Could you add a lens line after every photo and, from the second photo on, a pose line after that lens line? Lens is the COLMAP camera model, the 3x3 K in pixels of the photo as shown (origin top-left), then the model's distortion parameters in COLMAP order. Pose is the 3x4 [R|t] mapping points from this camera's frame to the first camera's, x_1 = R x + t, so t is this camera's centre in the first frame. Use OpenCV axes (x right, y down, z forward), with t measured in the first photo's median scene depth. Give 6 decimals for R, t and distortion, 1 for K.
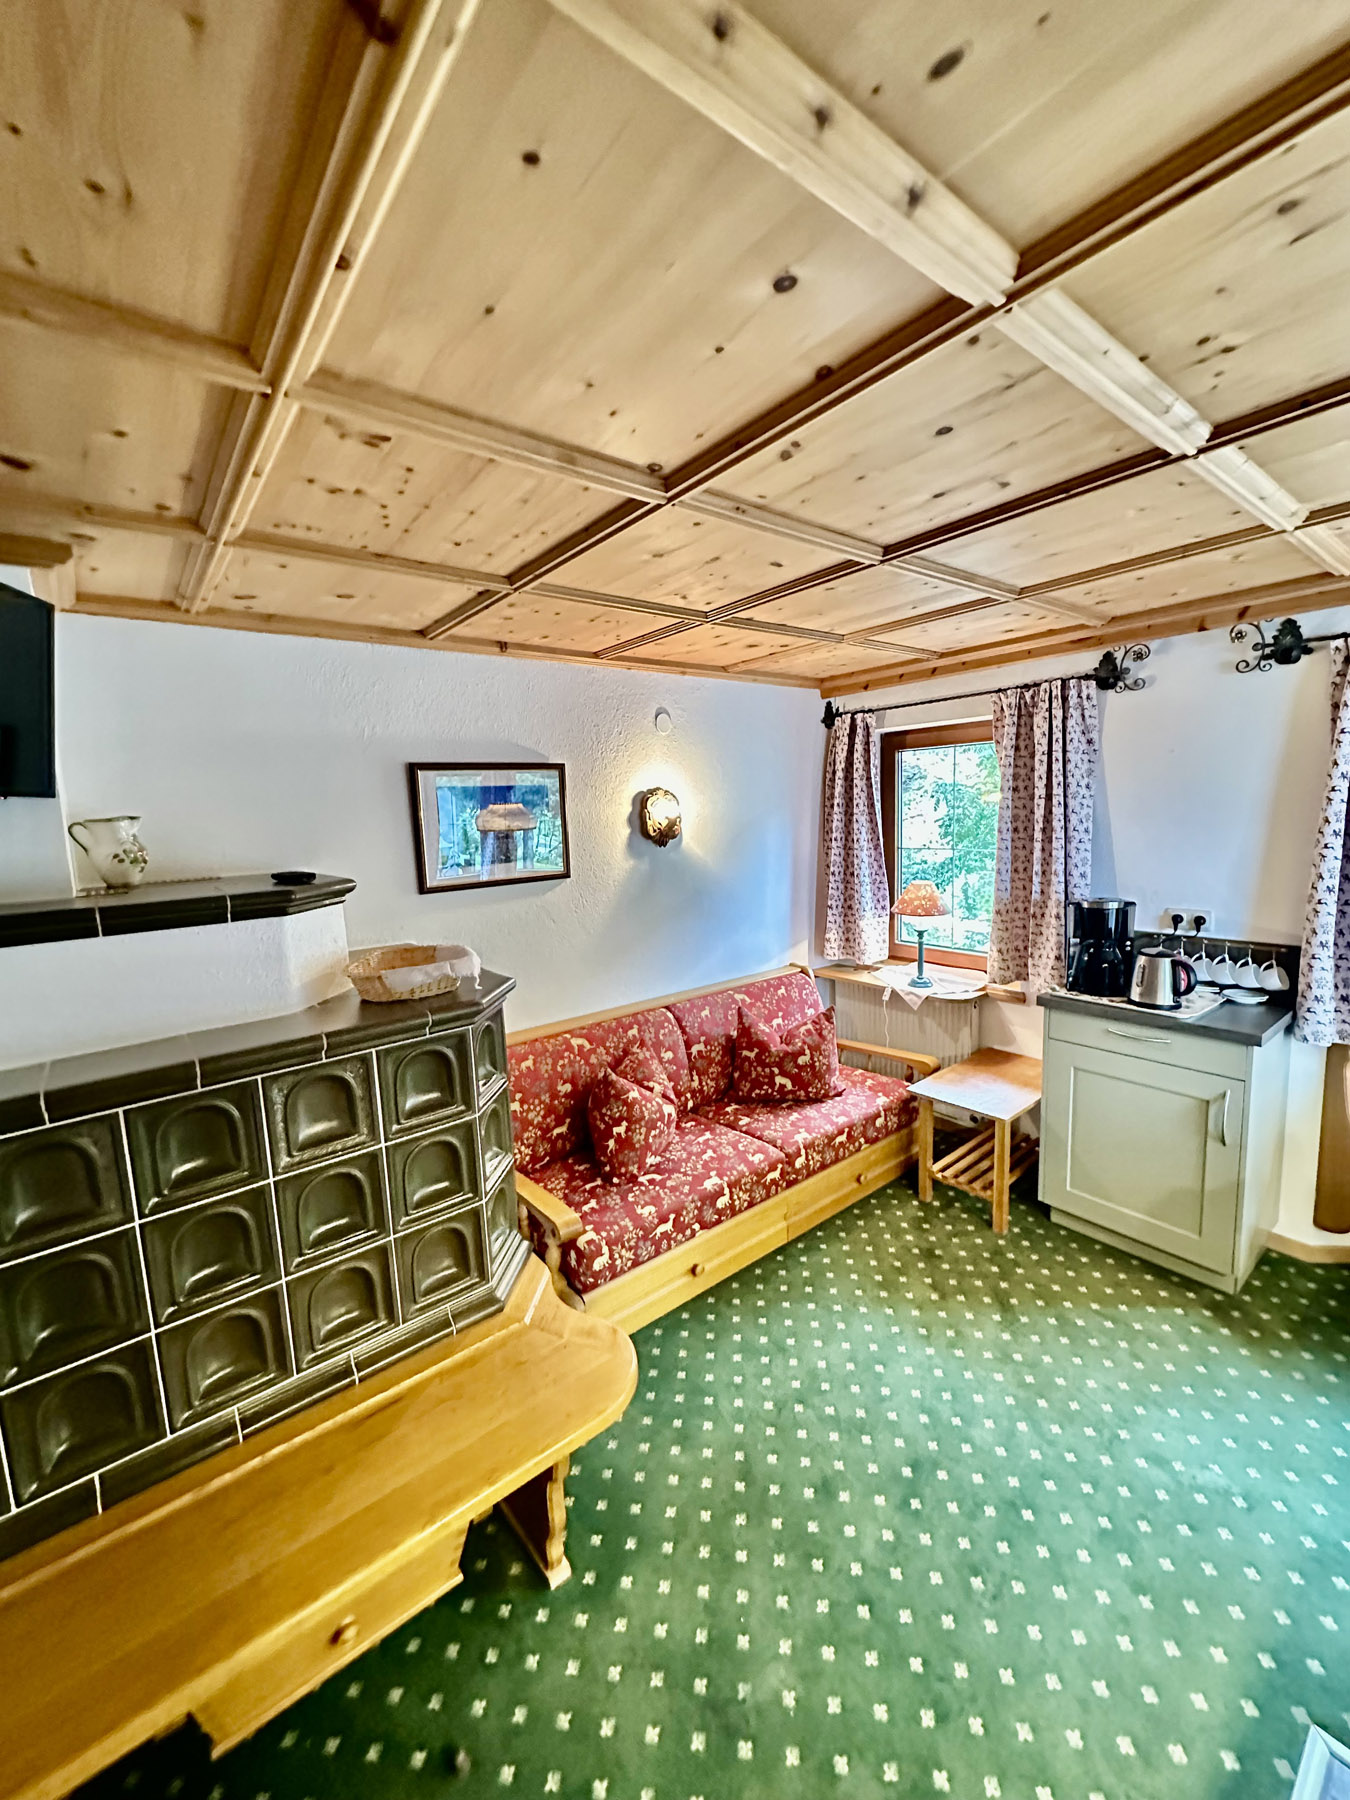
lens RADIAL K [[723.0, 0, 682.7], [0, 723.0, 895.7], [0, 0, 1]] dist [-0.000108, 0.000225]
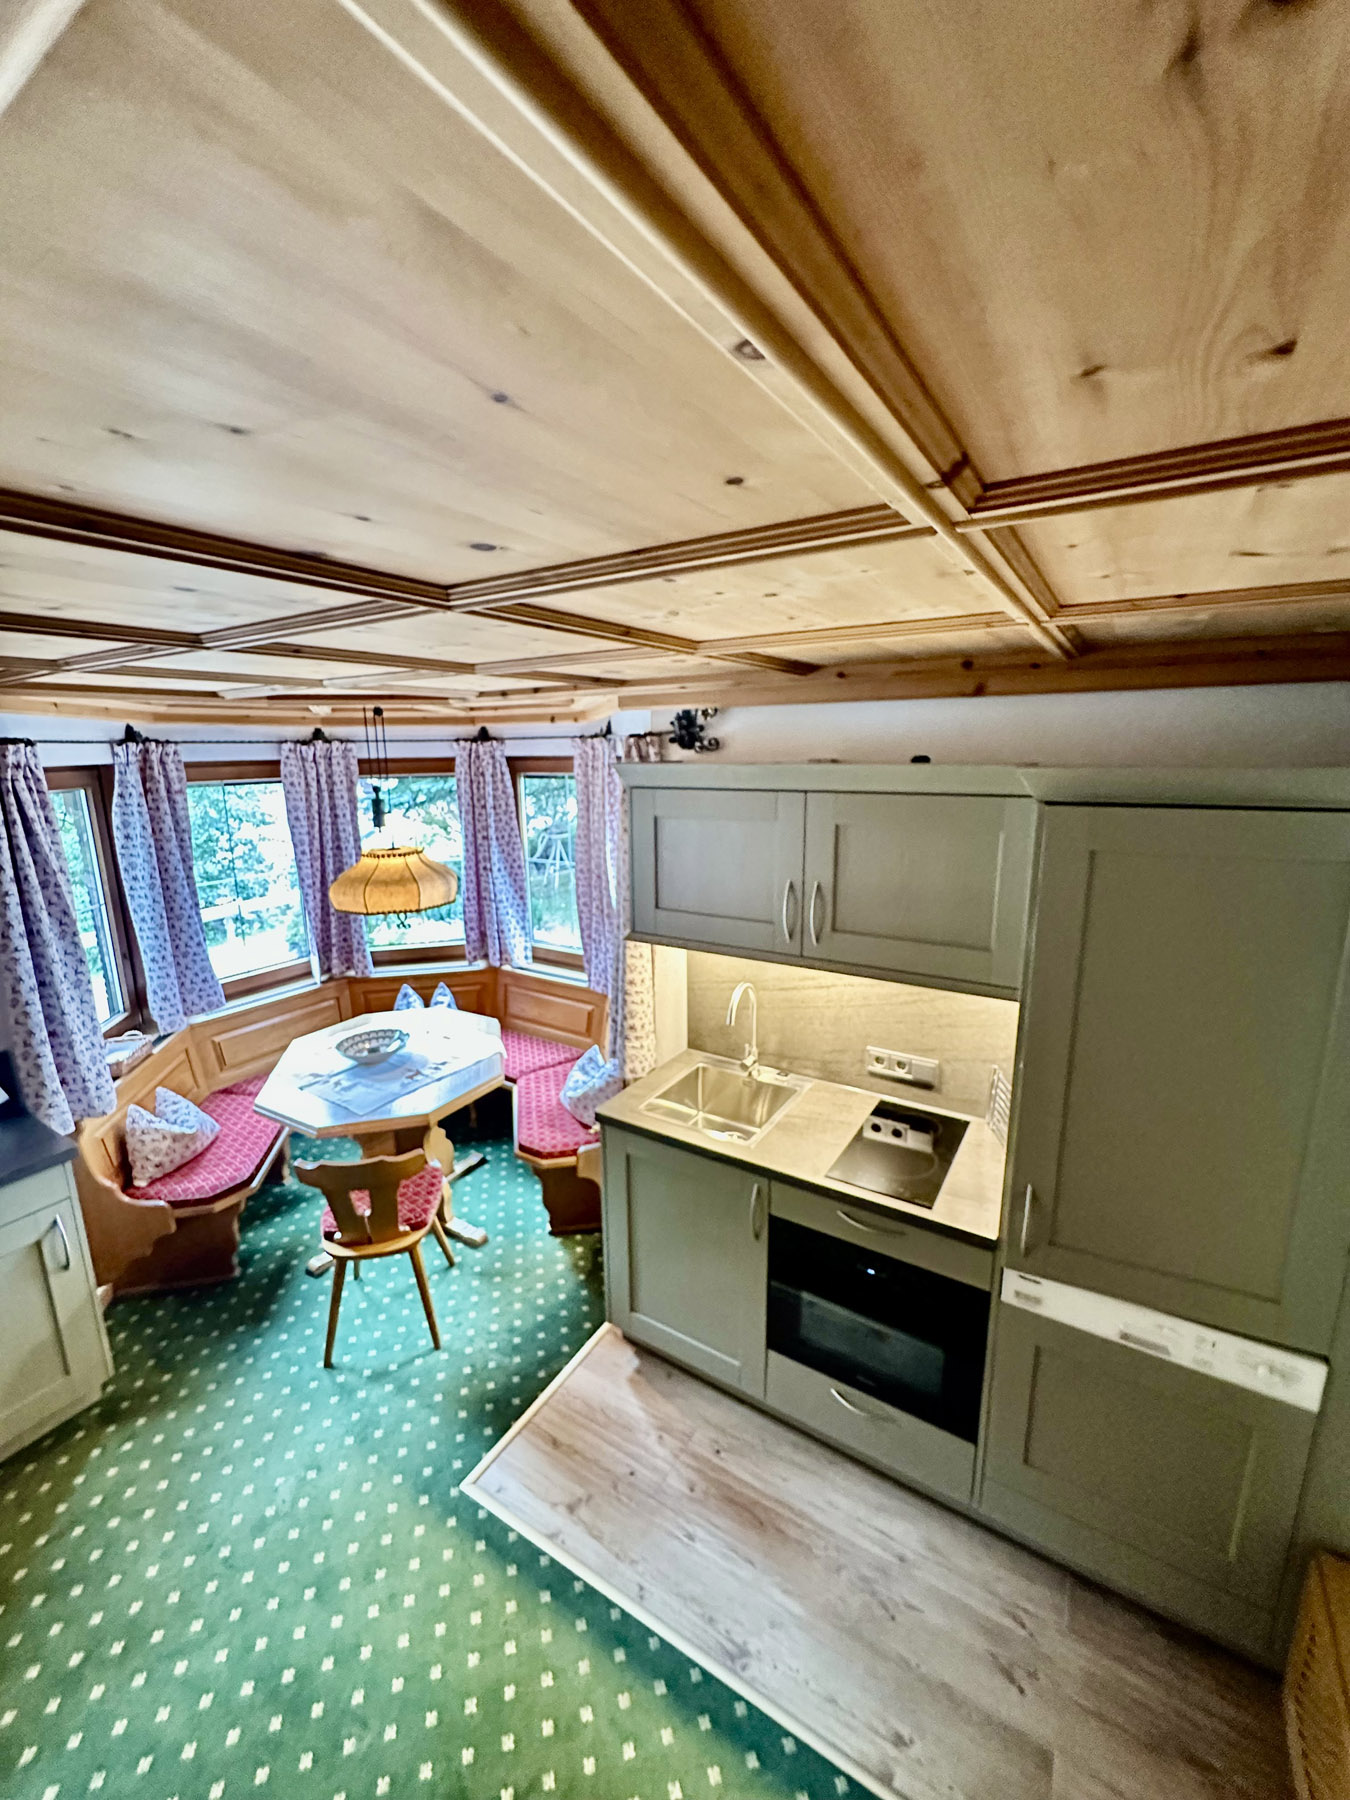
lens RADIAL K [[723.0, 0, 666.6], [0, 723.0, 910.3], [0, 0, 1]] dist [-0.000108, 0.000225]
pose [[-0.322554, -0.167900, 0.931541, -0.364586], [0.137694, 0.965351, 0.221672, -0.250513], [-0.936483, 0.199769, -0.288259, 0.502286]]
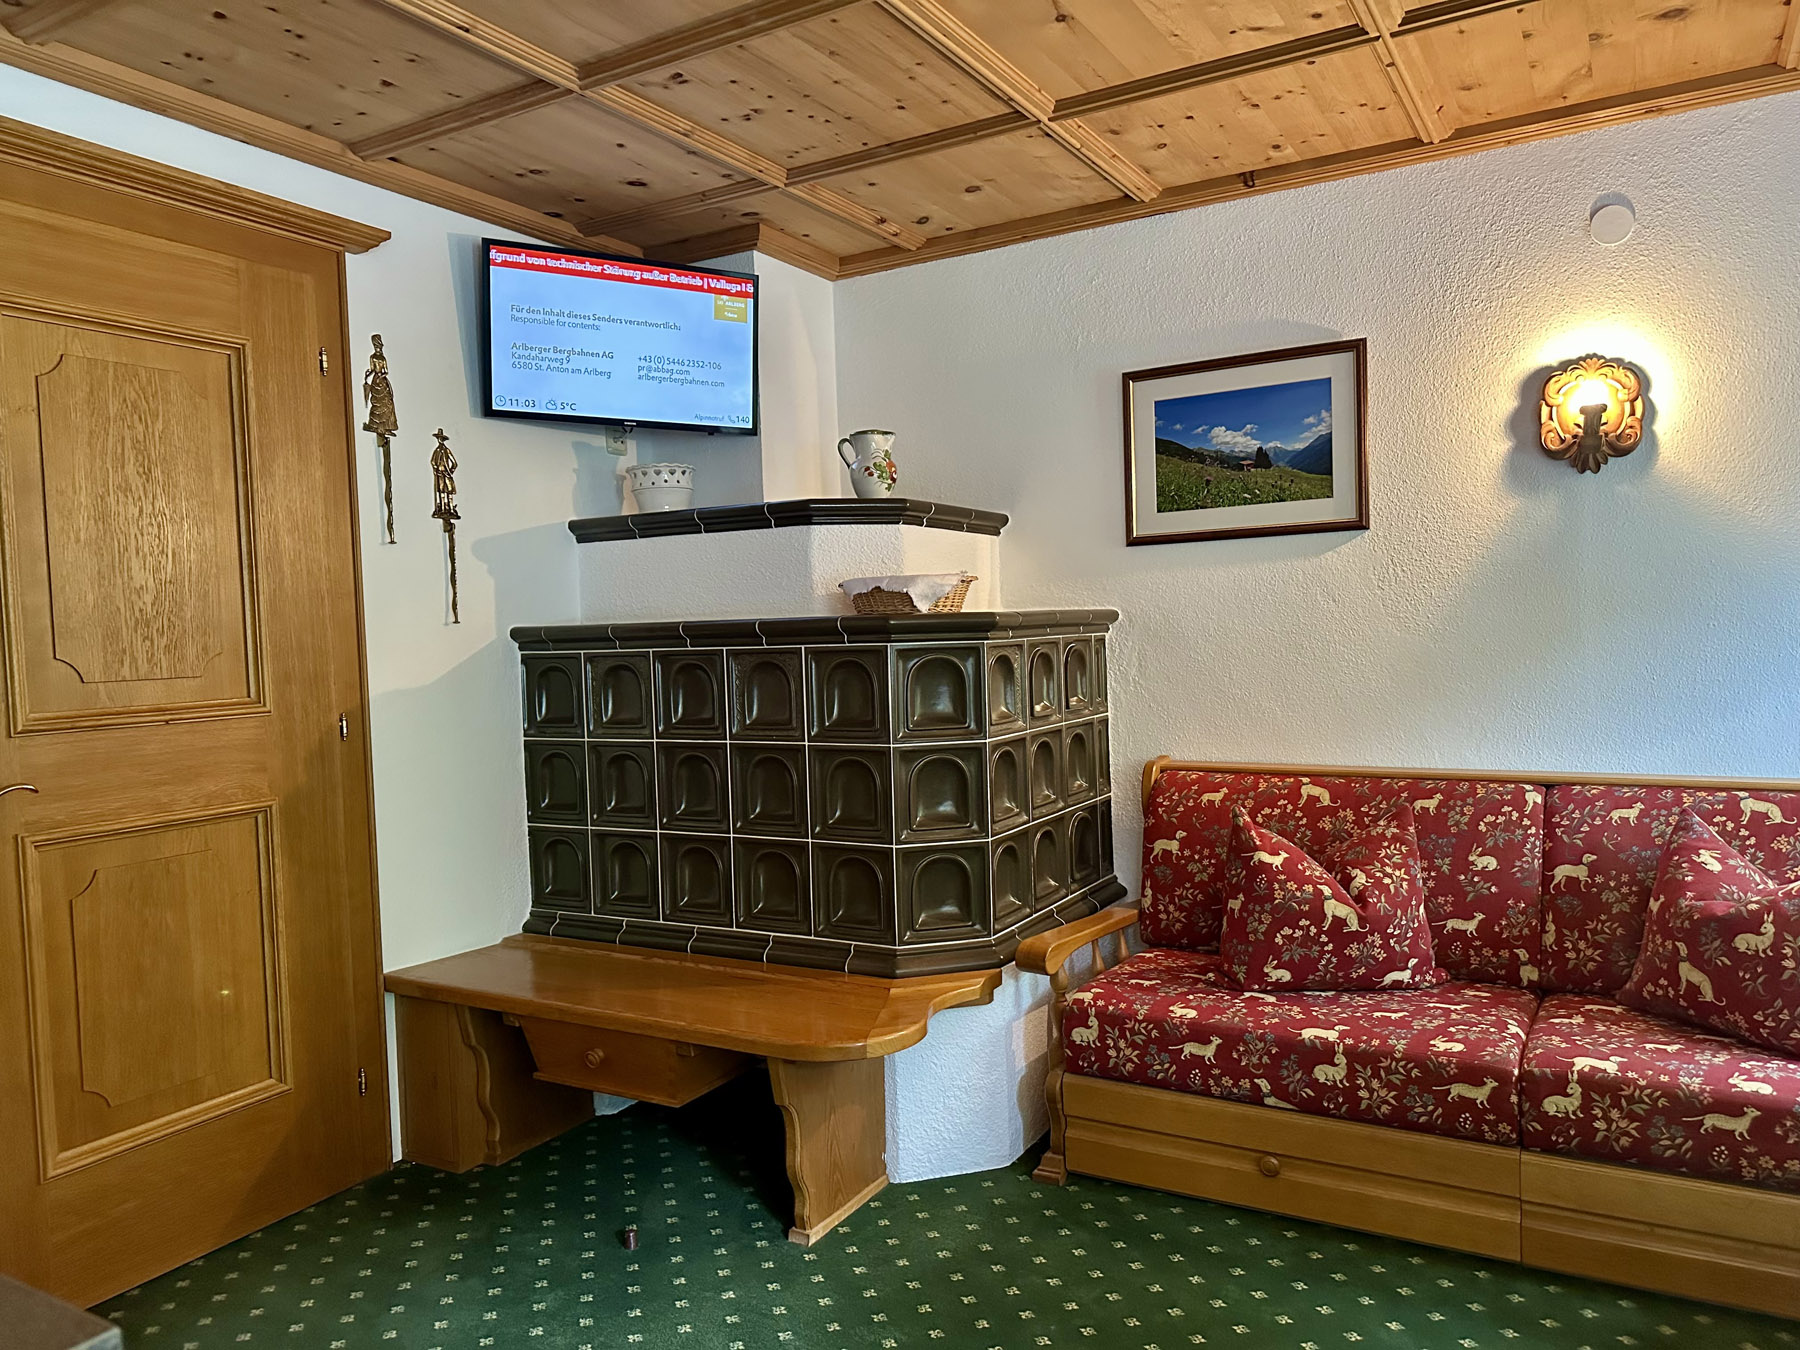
lens RADIAL K [[1268.7, 0, 891.8], [0, 1268.7, 677.9], [0, 0, 1]] dist [0.064779, -0.067820]
pose [[0.359248, 0.071758, -0.930479, 1.047302], [-0.096520, 0.994550, 0.039433, 0.141150], [0.928237, 0.075644, 0.364216, 0.380637]]
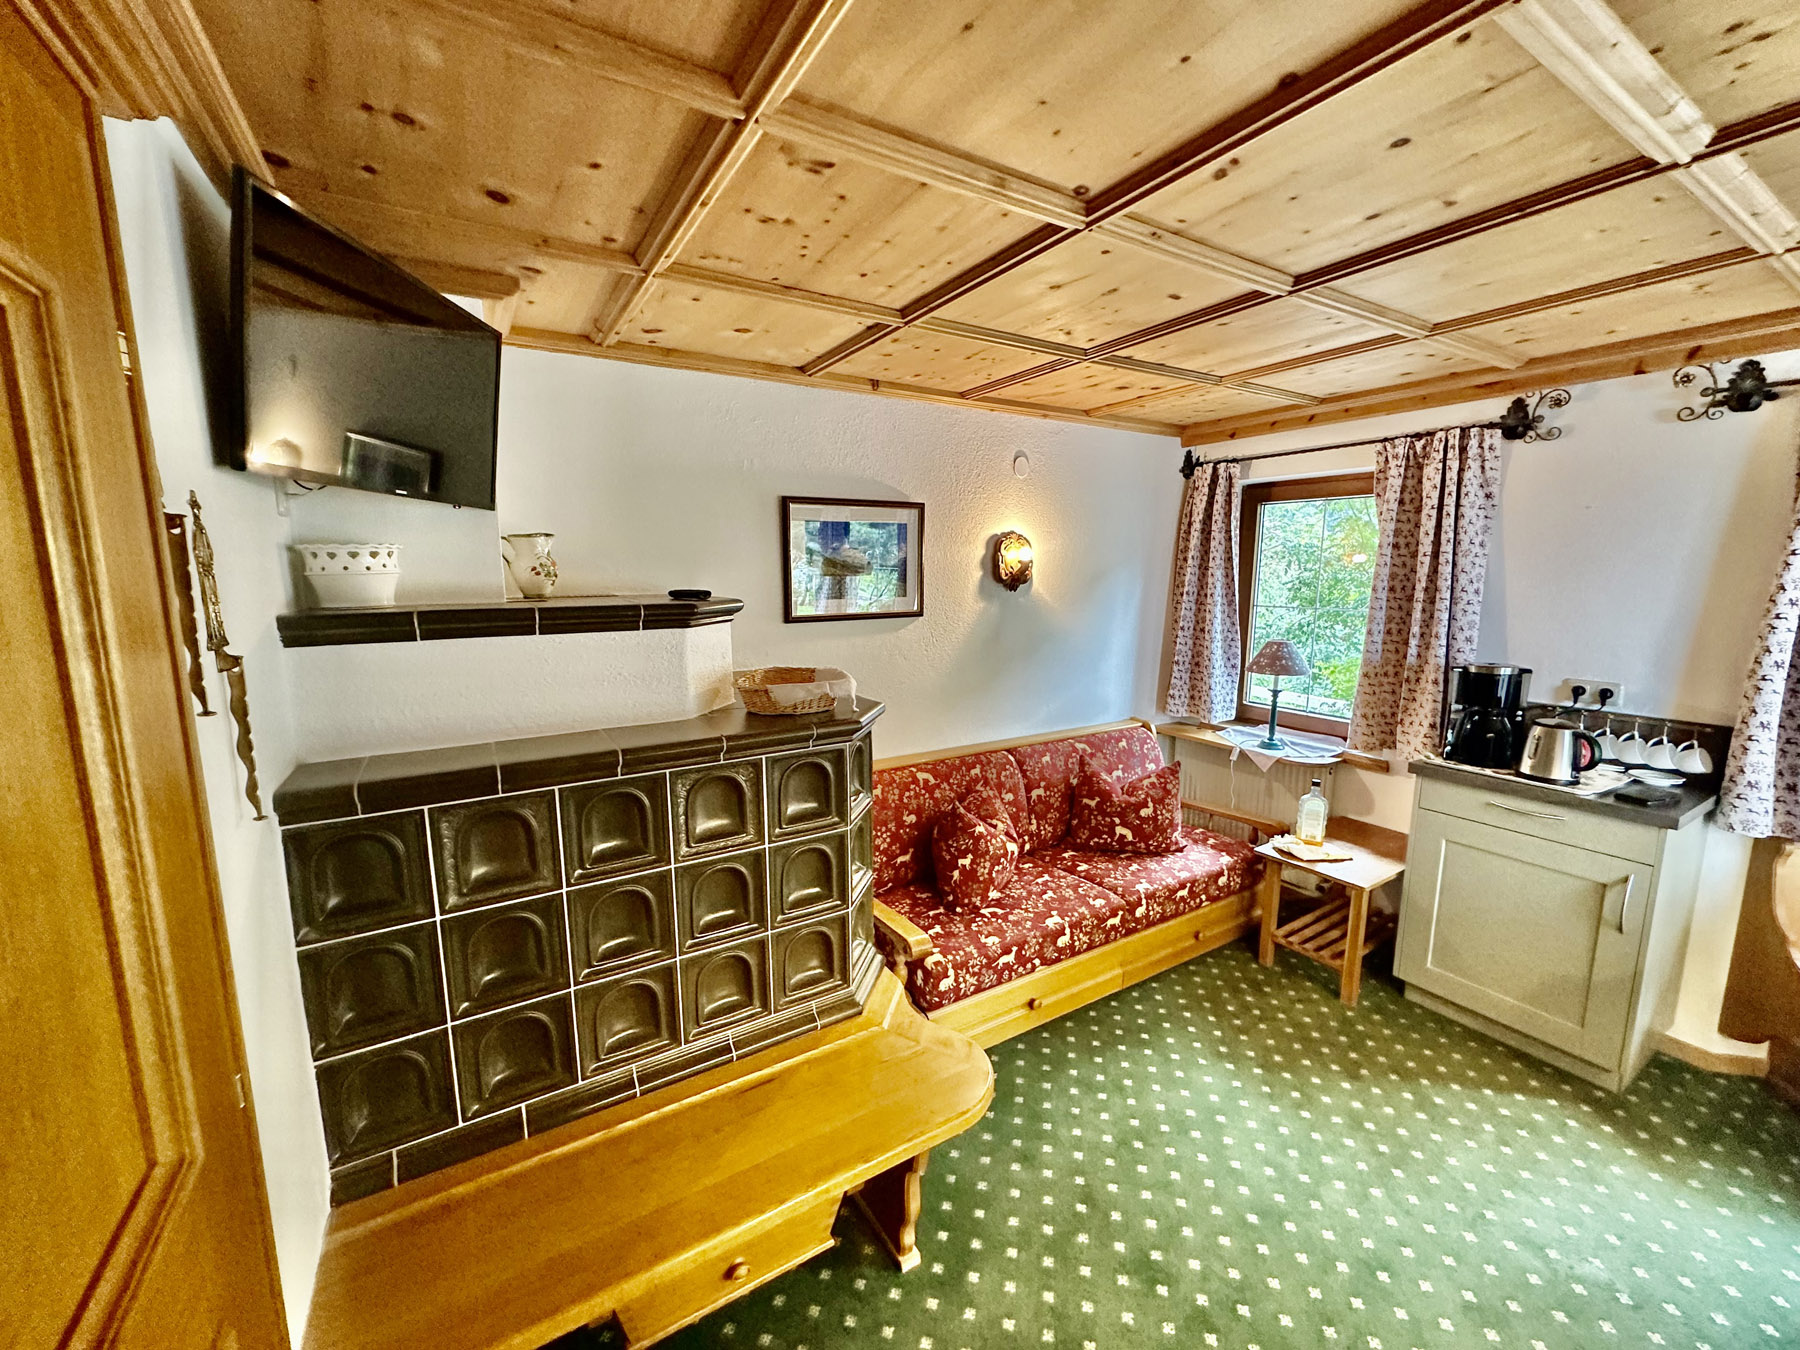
lens RADIAL K [[723.0, 0, 905.2], [0, 723.0, 674.0], [0, 0, 1]] dist [-0.000108, 0.000225]
pose [[0.991303, 0.057663, -0.118296, -0.082787], [-0.054163, 0.998000, 0.032594, 0.037102], [0.119939, -0.025903, 0.992443, -0.025451]]
